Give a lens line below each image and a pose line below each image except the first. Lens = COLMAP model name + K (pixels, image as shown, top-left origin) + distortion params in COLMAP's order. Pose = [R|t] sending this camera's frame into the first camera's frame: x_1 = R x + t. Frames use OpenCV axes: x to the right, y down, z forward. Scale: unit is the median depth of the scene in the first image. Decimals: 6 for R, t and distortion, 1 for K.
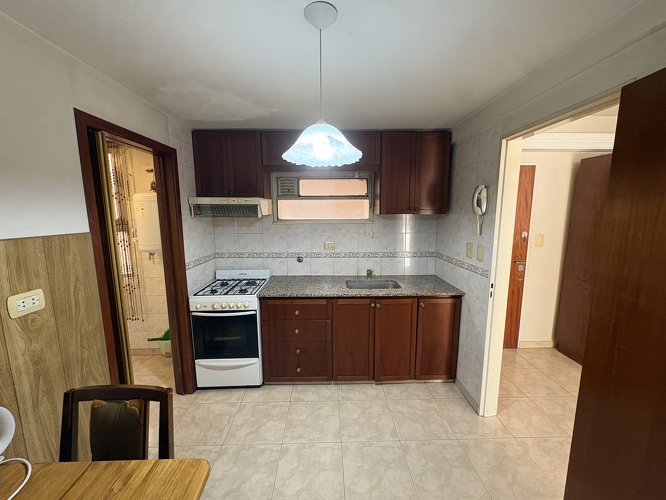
lens RADIAL K [[265.1, 0, 333.0], [0, 265.1, 250.0], [0, 0, 1]] dist [0.000236, -0.000227]
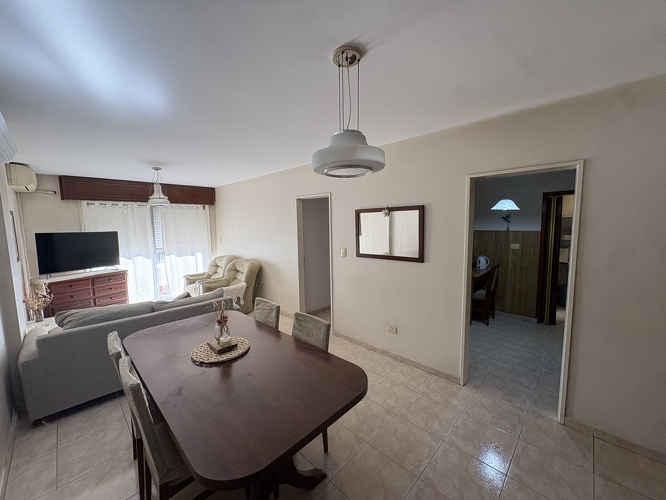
lens RADIAL K [[265.1, 0, 333.0], [0, 265.1, 250.0], [0, 0, 1]] dist [0.000236, -0.000227]
pose [[-0.713123, 0.084676, -0.695906, 1.725326], [-0.081265, 0.976002, 0.202032, -0.160991], [0.696312, 0.200626, -0.689129, 0.865950]]
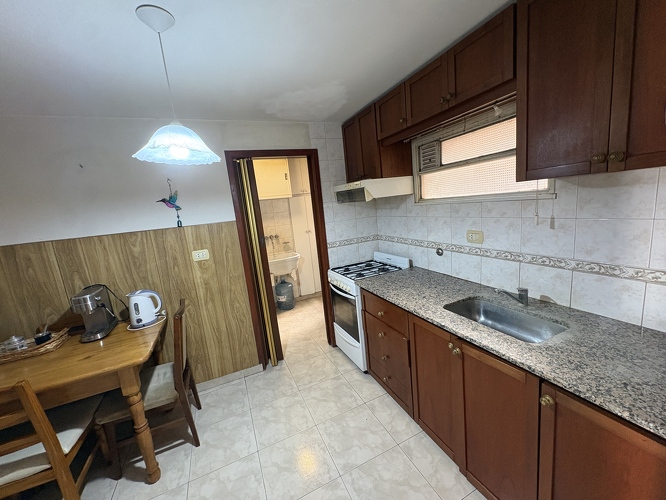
lens RADIAL K [[265.1, 0, 333.0], [0, 265.1, 250.0], [0, 0, 1]] dist [0.000236, -0.000227]
pose [[0.381188, 0.126123, -0.915854, 0.554071], [-0.032458, 0.991866, 0.123081, -0.064189], [0.923928, -0.017190, 0.382181, 0.536158]]
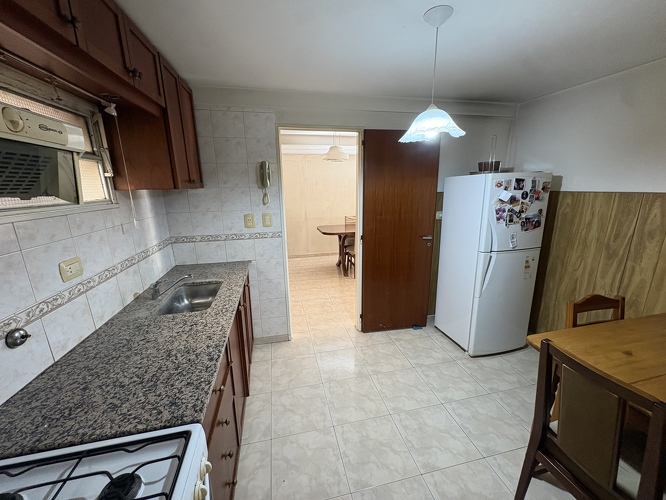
lens RADIAL K [[265.1, 0, 333.0], [0, 265.1, 250.0], [0, 0, 1]] dist [0.000236, -0.000227]
pose [[-0.193140, -0.228633, 0.954161, -0.591934], [0.153745, 0.953407, 0.259573, -0.109797], [-0.969051, 0.196832, -0.148989, 0.812784]]
